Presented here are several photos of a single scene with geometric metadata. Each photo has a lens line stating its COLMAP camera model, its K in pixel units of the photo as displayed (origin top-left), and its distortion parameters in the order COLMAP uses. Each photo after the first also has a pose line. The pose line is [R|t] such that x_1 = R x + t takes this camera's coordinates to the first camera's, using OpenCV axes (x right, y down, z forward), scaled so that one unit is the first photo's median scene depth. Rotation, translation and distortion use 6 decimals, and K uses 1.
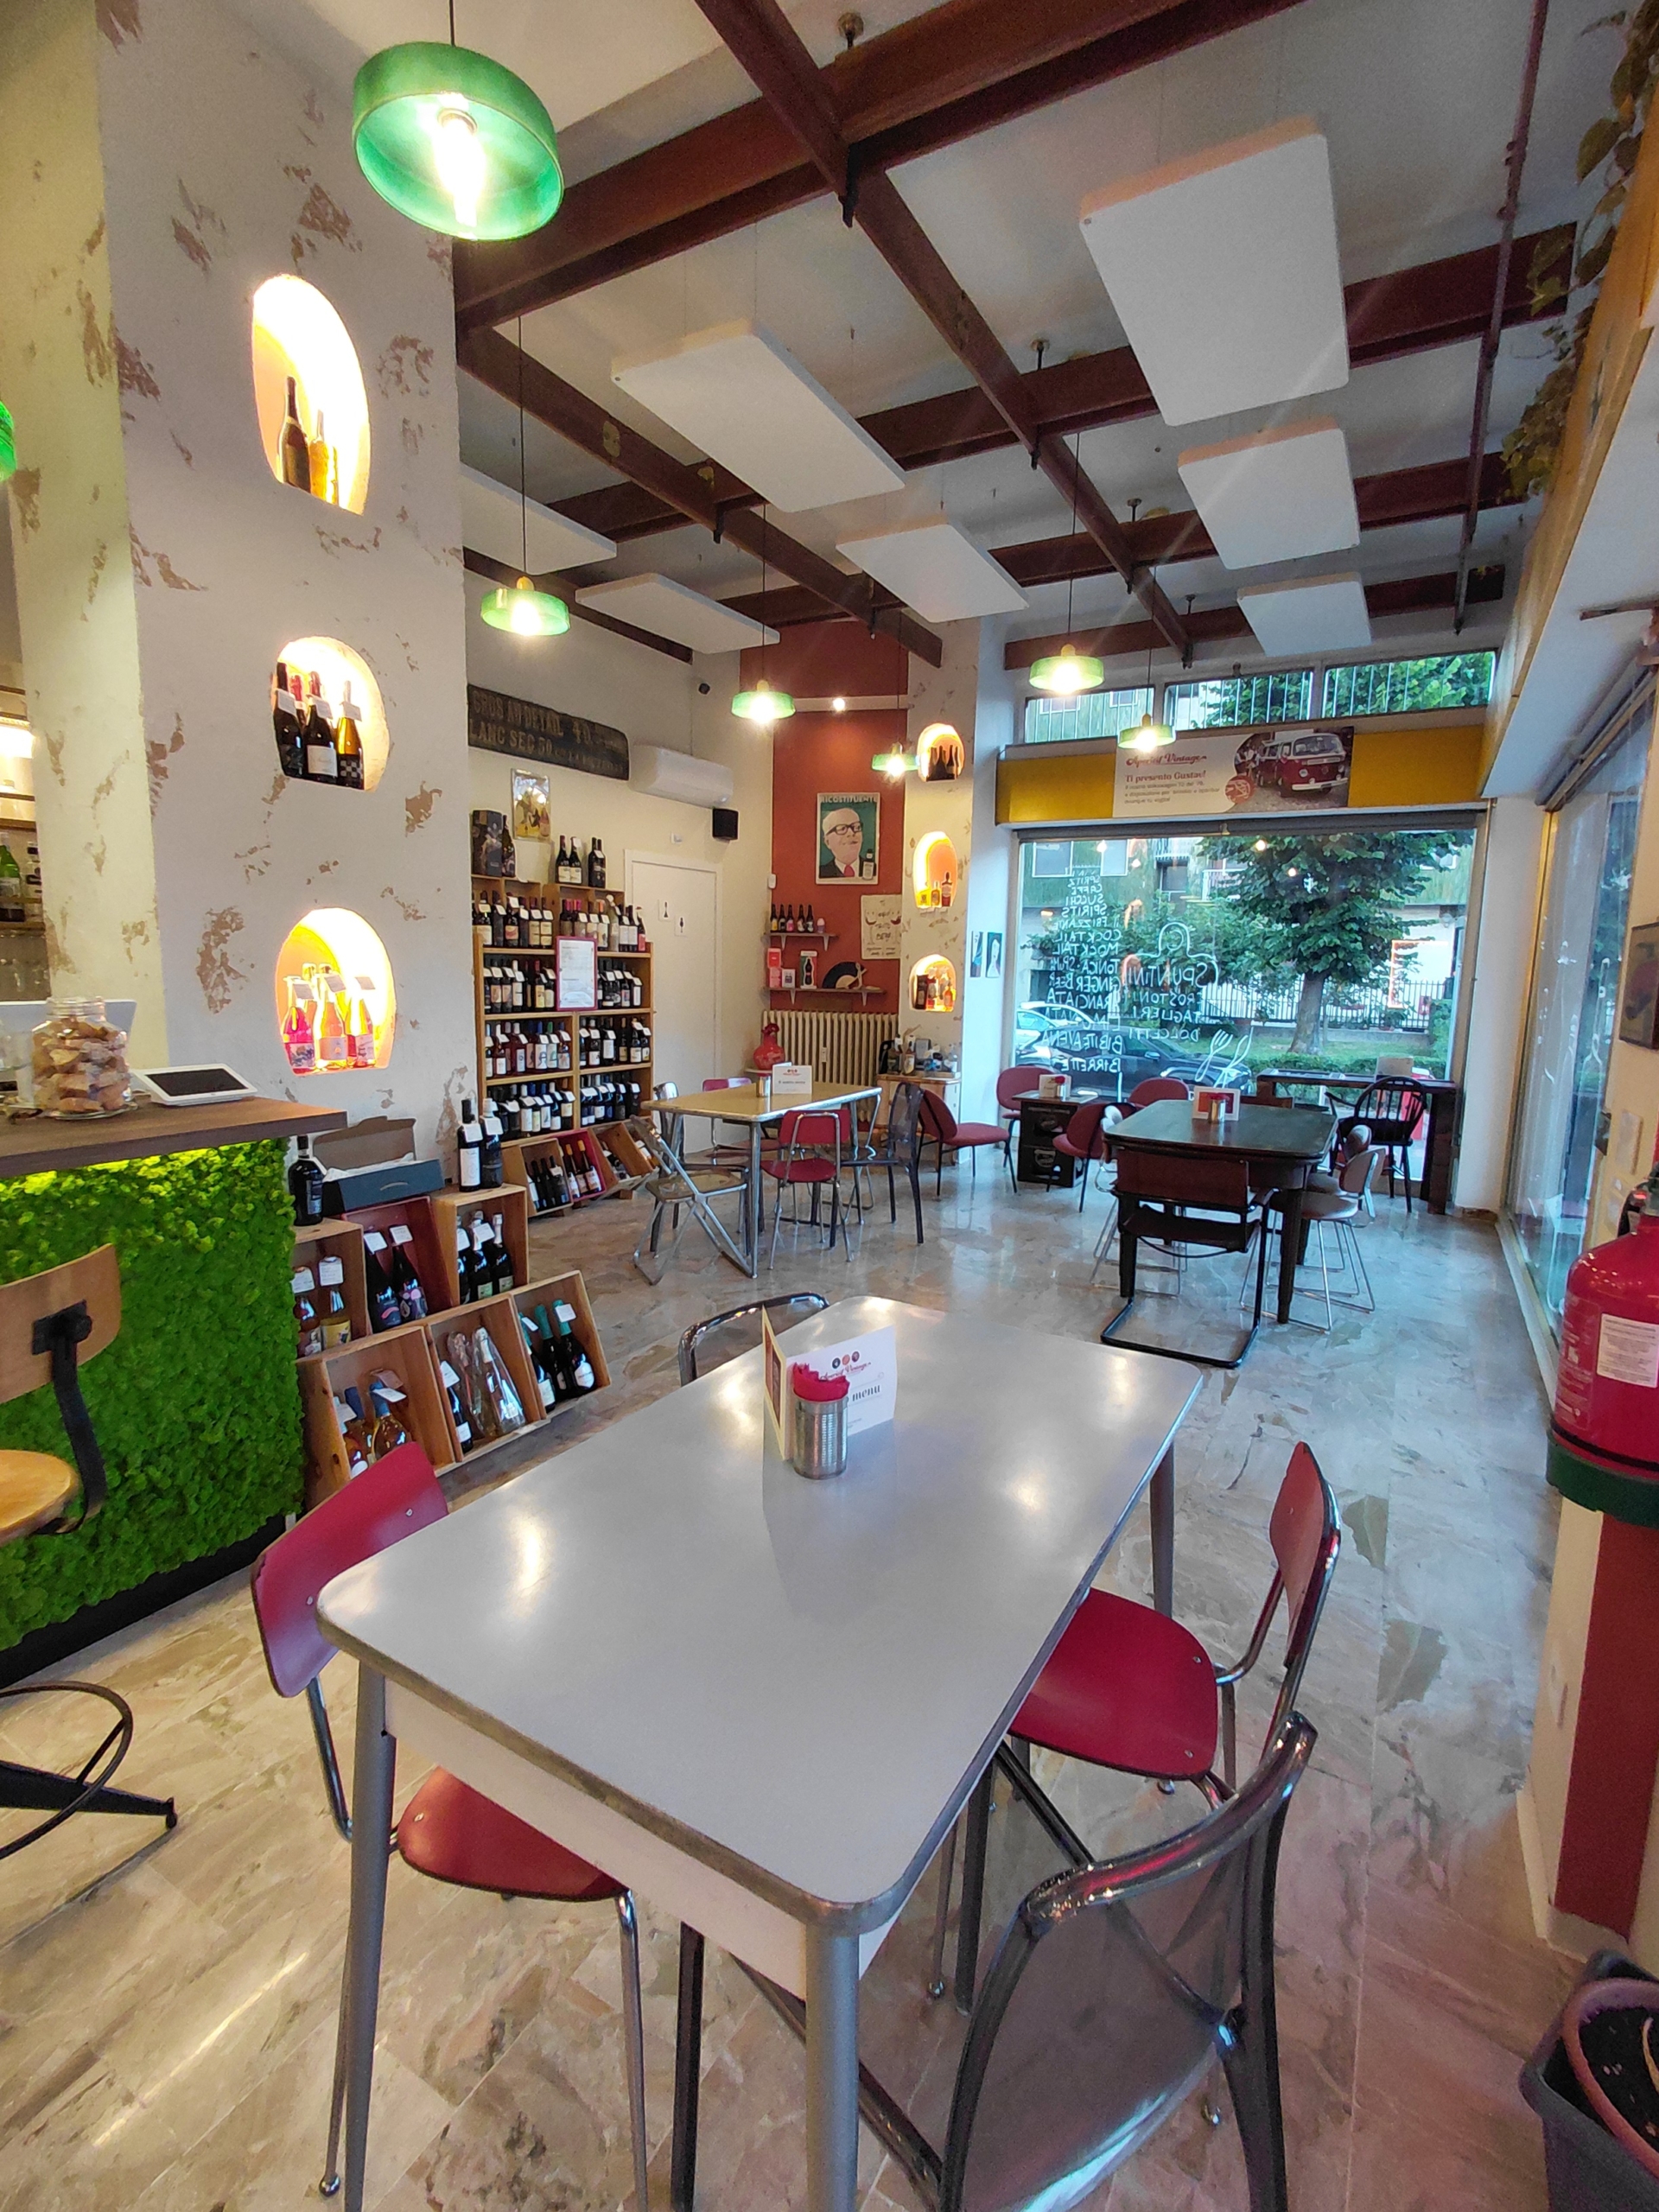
lens RADIAL K [[976.5, 0, 829.5], [0, 976.5, 1106.0], [0, 0, 1]] dist [-0.002345, -0.000572]
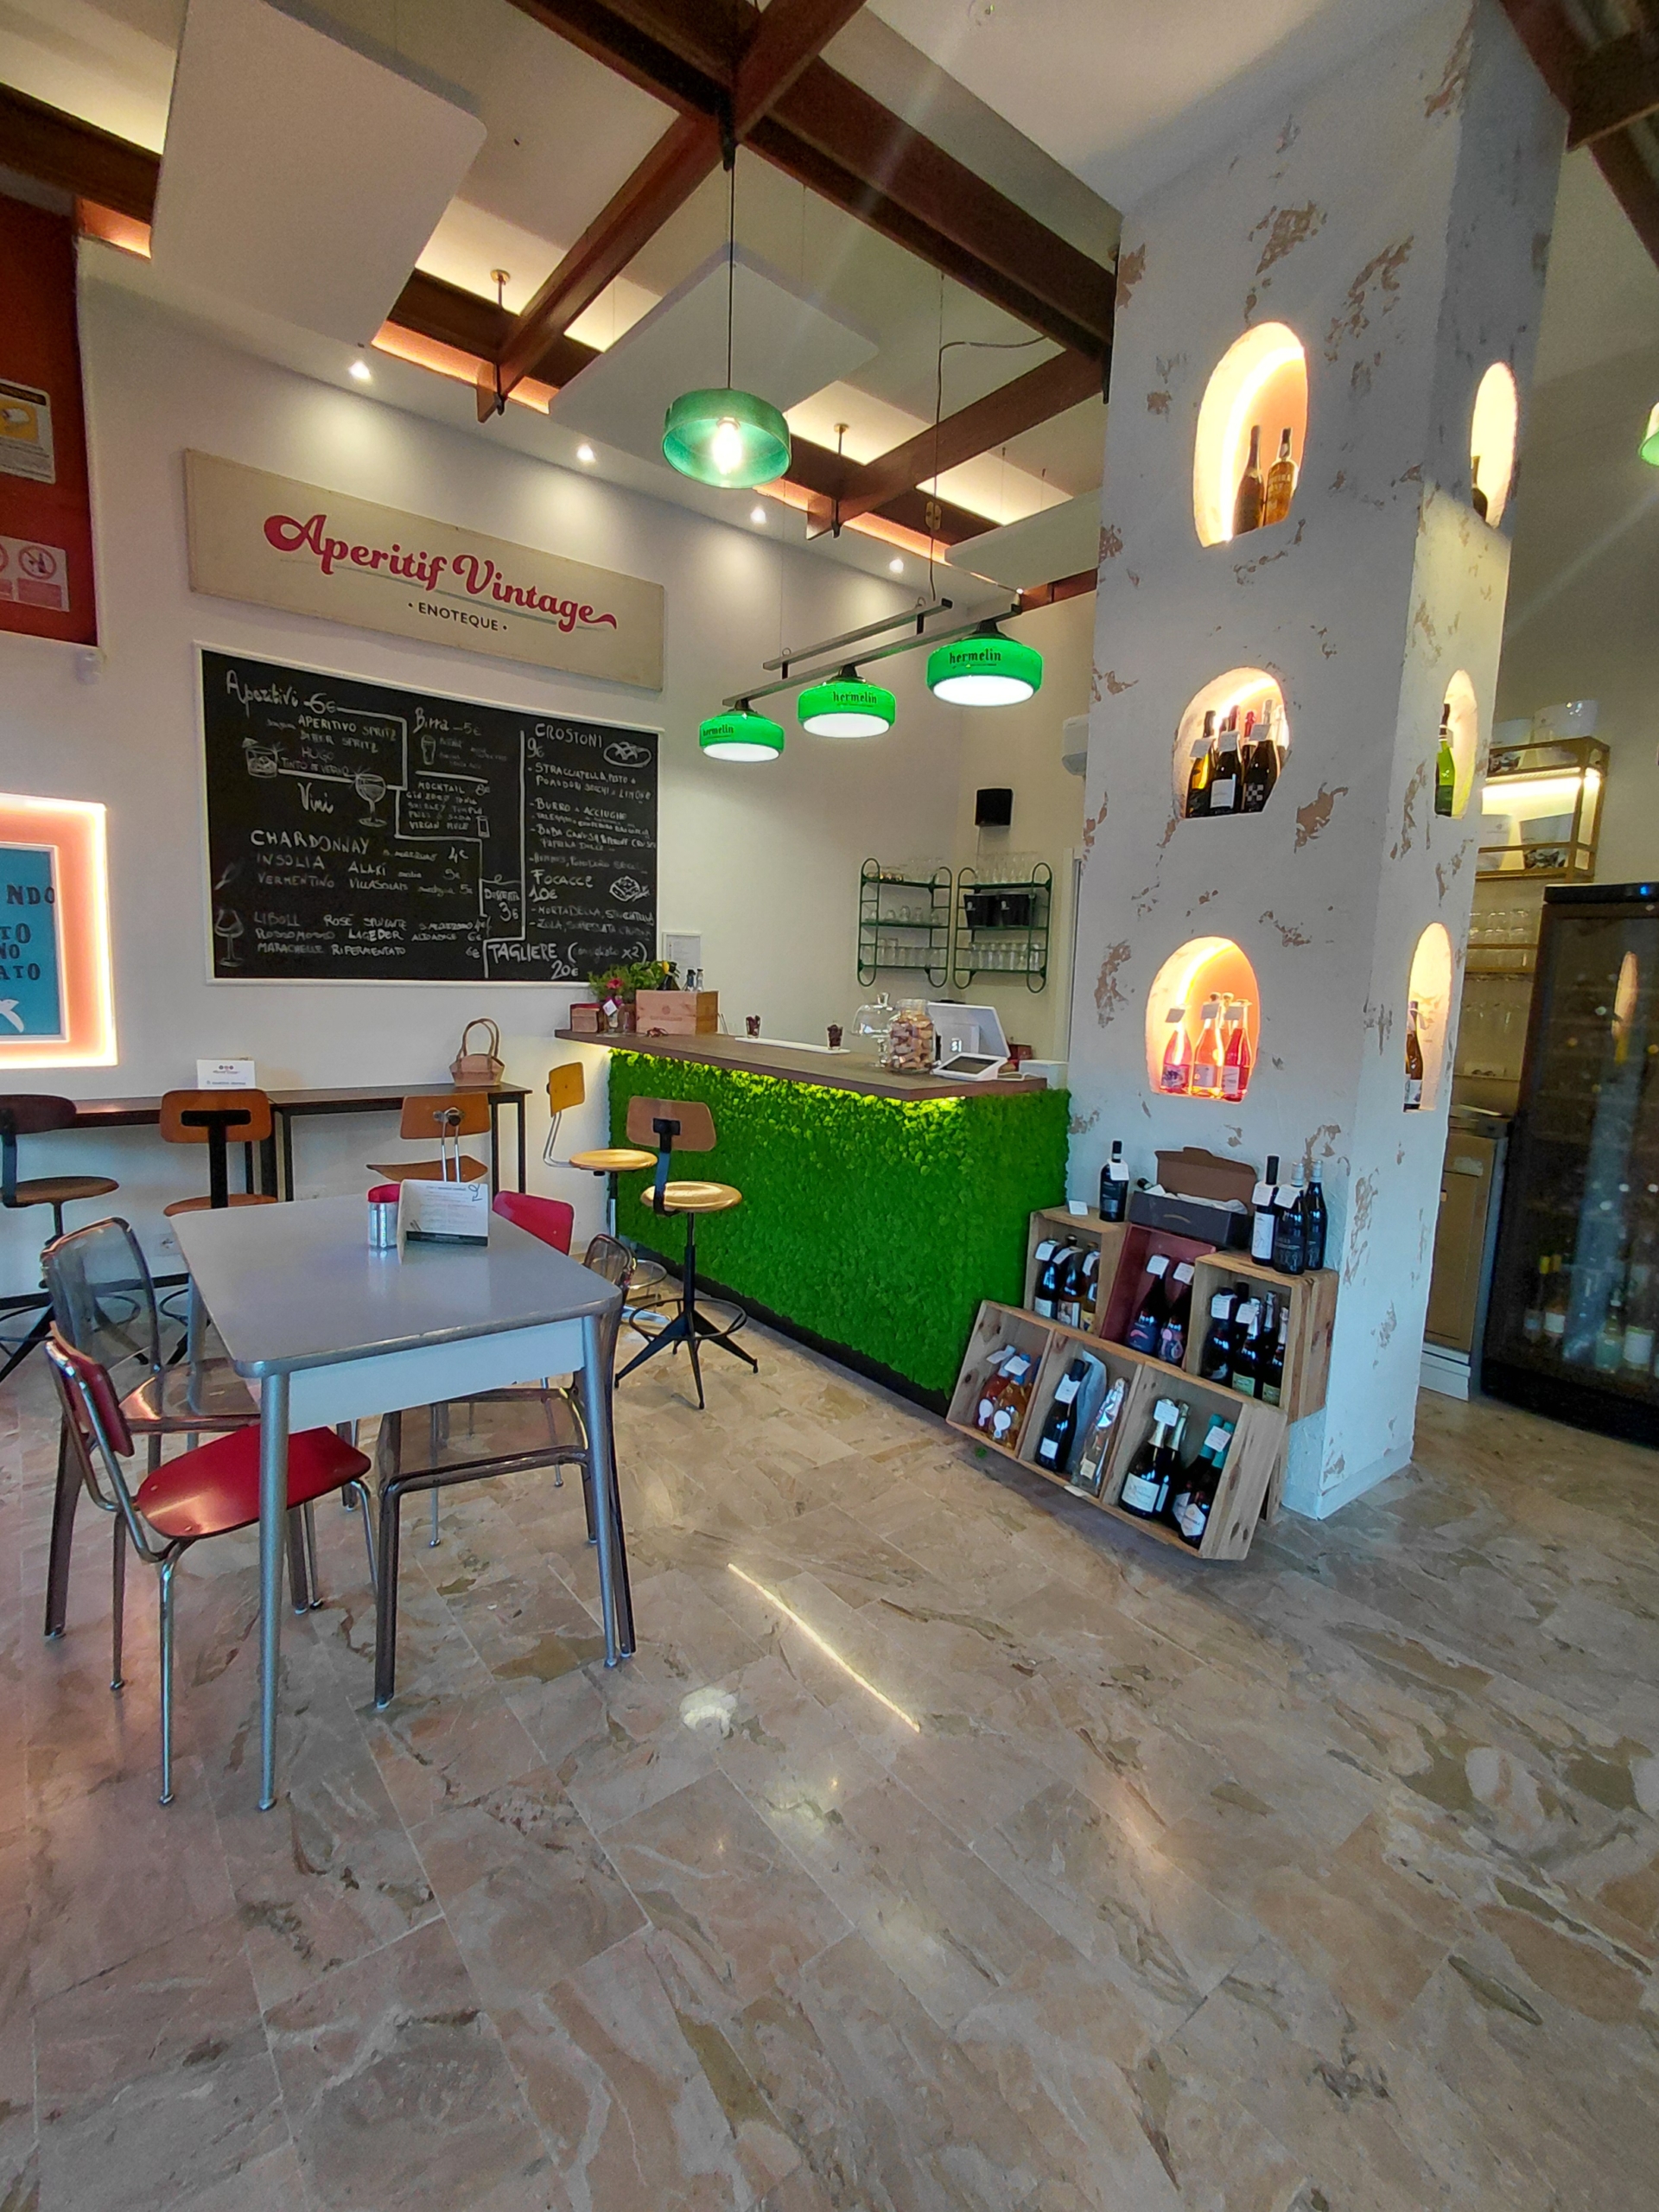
lens RADIAL K [[1045.1, 0, 829.5], [0, 1045.1, 1106.0], [0, 0, 1]] dist [-0.001070, 0.000511]
pose [[-0.363280, 0.099015, -0.926404, 0.709196], [-0.175179, 0.969343, 0.172299, -0.163080], [0.915063, 0.224879, -0.334797, 1.125892]]
